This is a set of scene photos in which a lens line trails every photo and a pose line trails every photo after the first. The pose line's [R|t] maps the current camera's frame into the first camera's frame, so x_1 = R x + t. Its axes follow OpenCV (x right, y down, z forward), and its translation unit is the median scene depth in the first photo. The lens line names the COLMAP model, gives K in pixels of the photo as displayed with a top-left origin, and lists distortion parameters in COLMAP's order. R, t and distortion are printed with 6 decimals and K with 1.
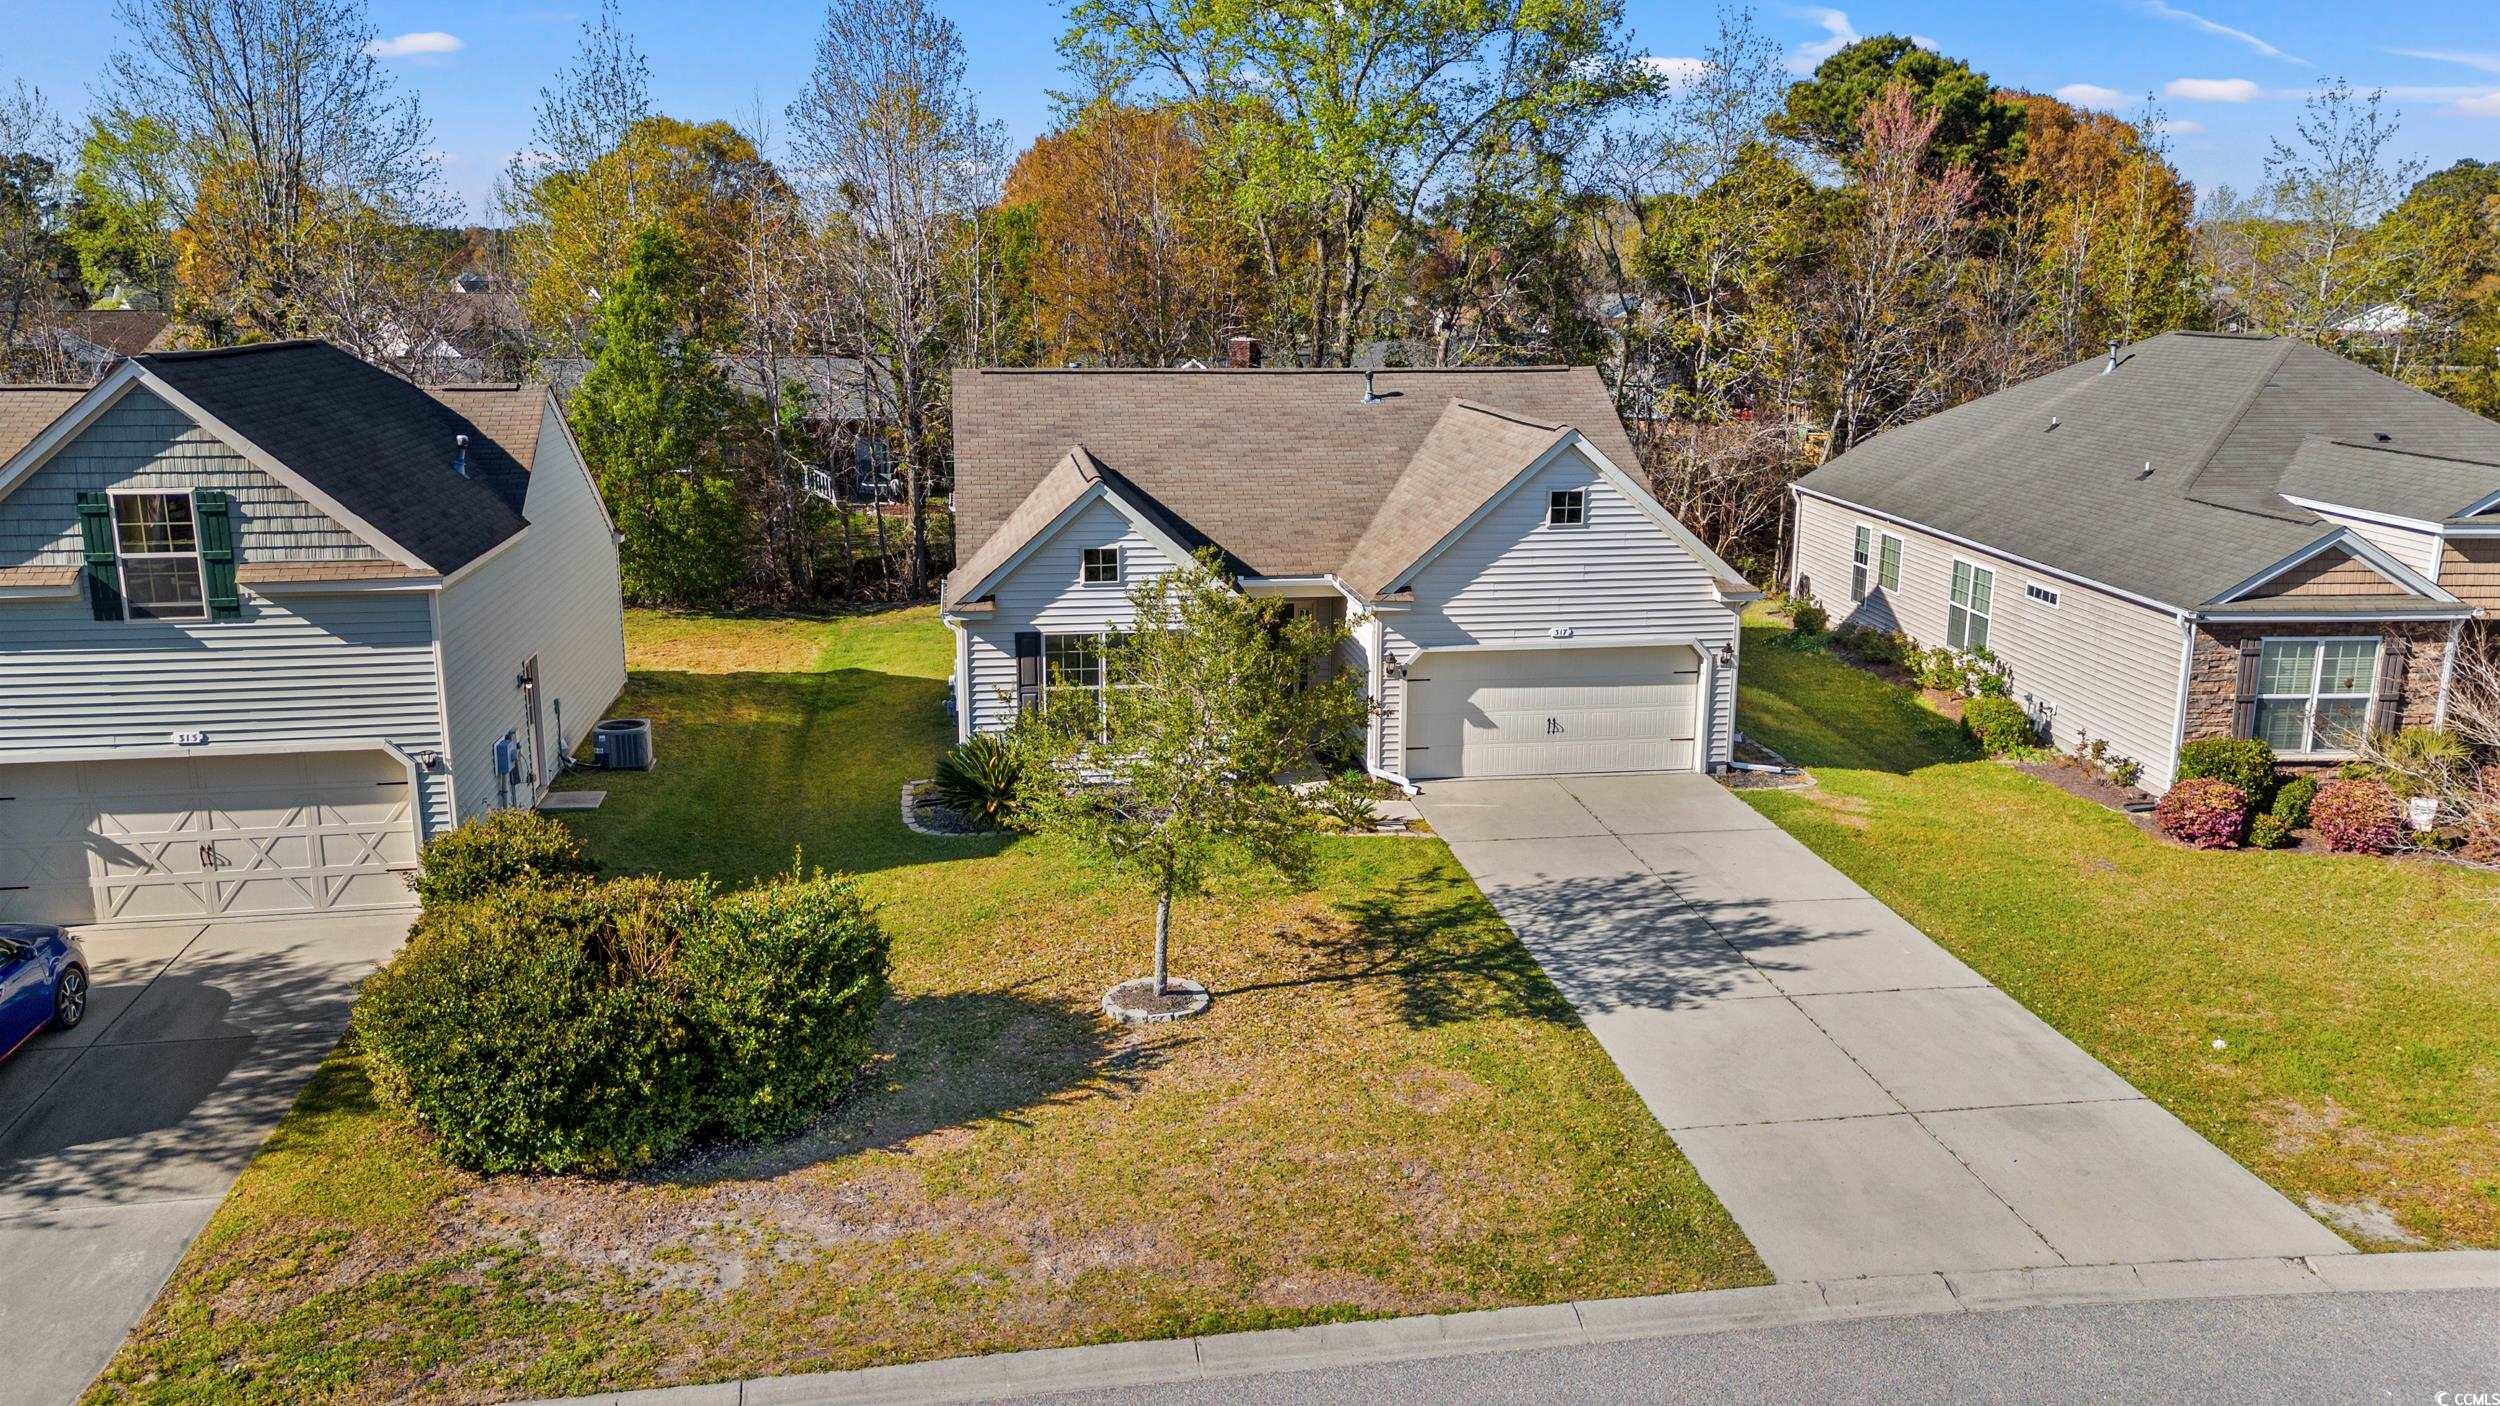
lens RADIAL K [[1872.3, 0, 1250.0], [0, 1872.3, 703.0], [0, 0, 1]] dist [0.091012, -0.103478]
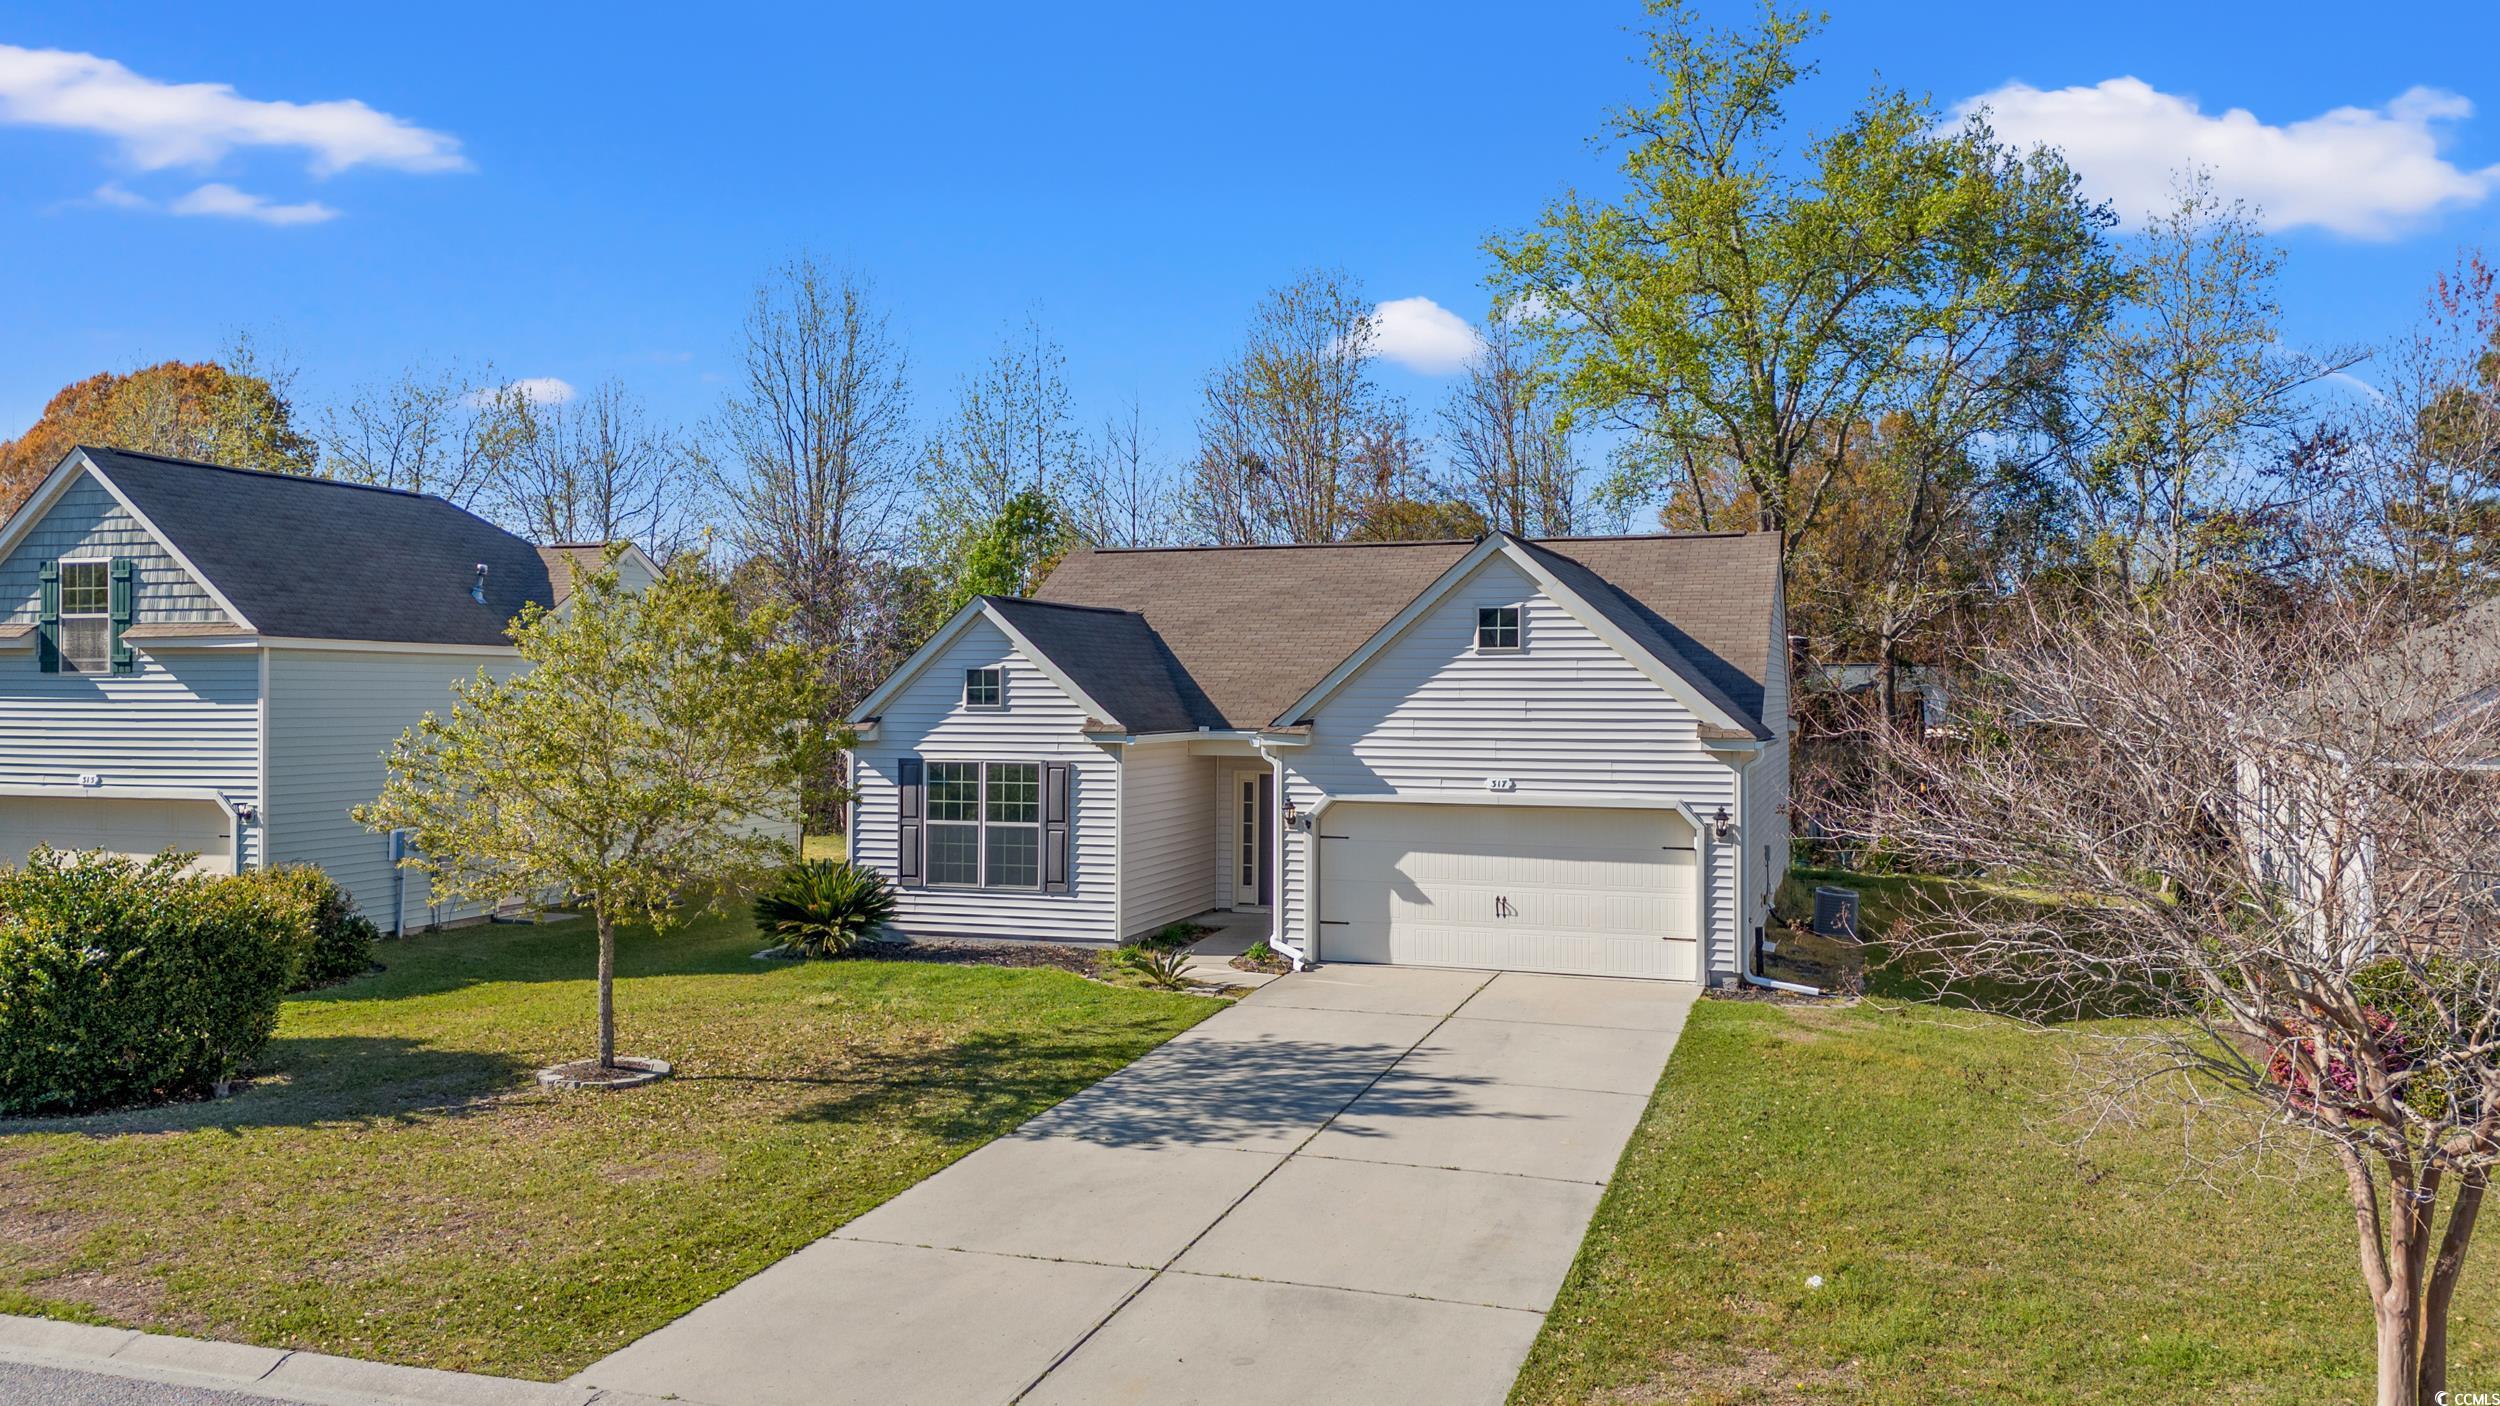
lens RADIAL K [[1872.3, 0, 1250.0], [0, 1872.3, 703.0], [0, 0, 1]] dist [0.091012, -0.103478]
pose [[0.888063, 0.001951, -0.459717, 0.559307], [-0.101925, 0.975939, -0.192753, 0.119372], [0.448280, 0.218033, 0.866895, 0.318083]]
